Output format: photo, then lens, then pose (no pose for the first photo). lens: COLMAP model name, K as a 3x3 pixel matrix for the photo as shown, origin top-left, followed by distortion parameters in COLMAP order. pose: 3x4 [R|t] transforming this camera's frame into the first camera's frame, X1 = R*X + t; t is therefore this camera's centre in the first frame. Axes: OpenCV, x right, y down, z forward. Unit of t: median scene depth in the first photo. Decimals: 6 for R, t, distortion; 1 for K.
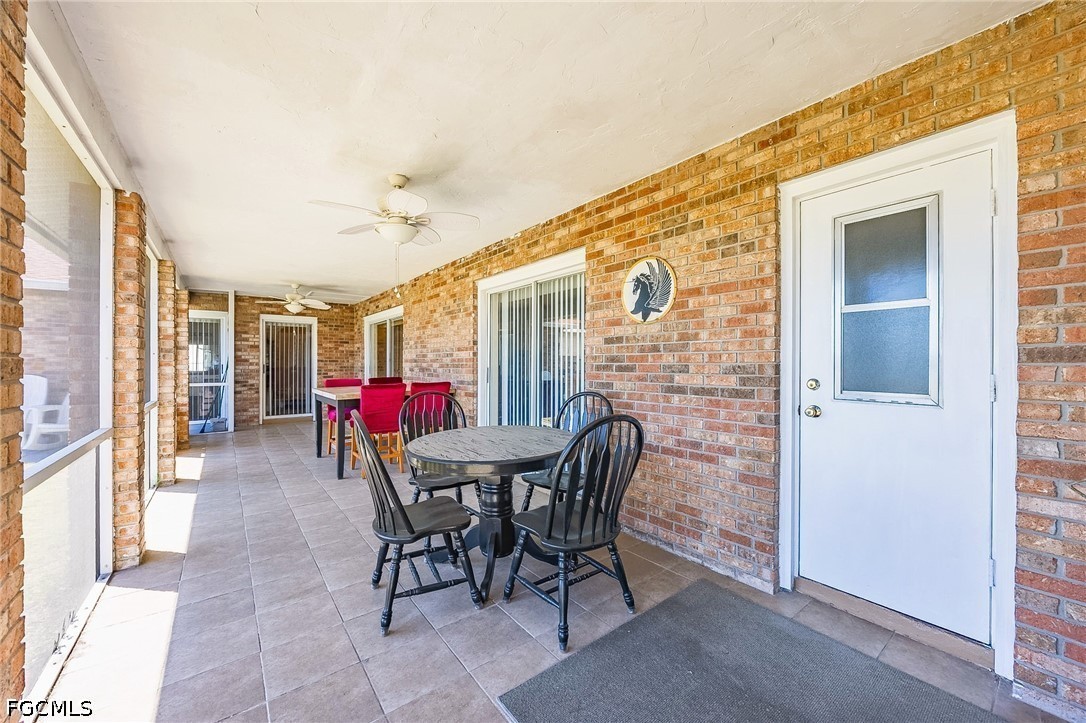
lens RADIAL K [[418.6, 0, 535.3], [0, 418.6, 365.3], [0, 0, 1]] dist [-0.002184, -0.000117]
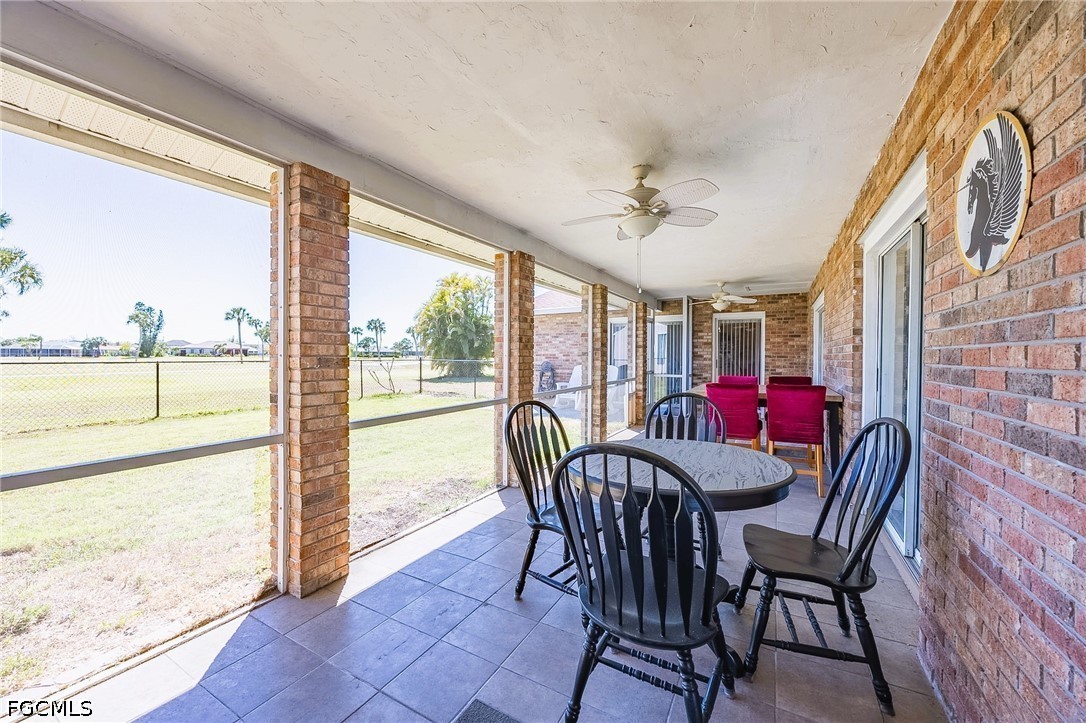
lens RADIAL K [[416.6, 0, 524.2], [0, 416.6, 357.6], [0, 0, 1]] dist [0.000596, 0.000123]
pose [[0.375860, 0.005301, -0.926661, 0.267969], [-0.011004, 0.999939, 0.001256, -0.005967], [0.926611, 0.009725, 0.375896, 0.224396]]
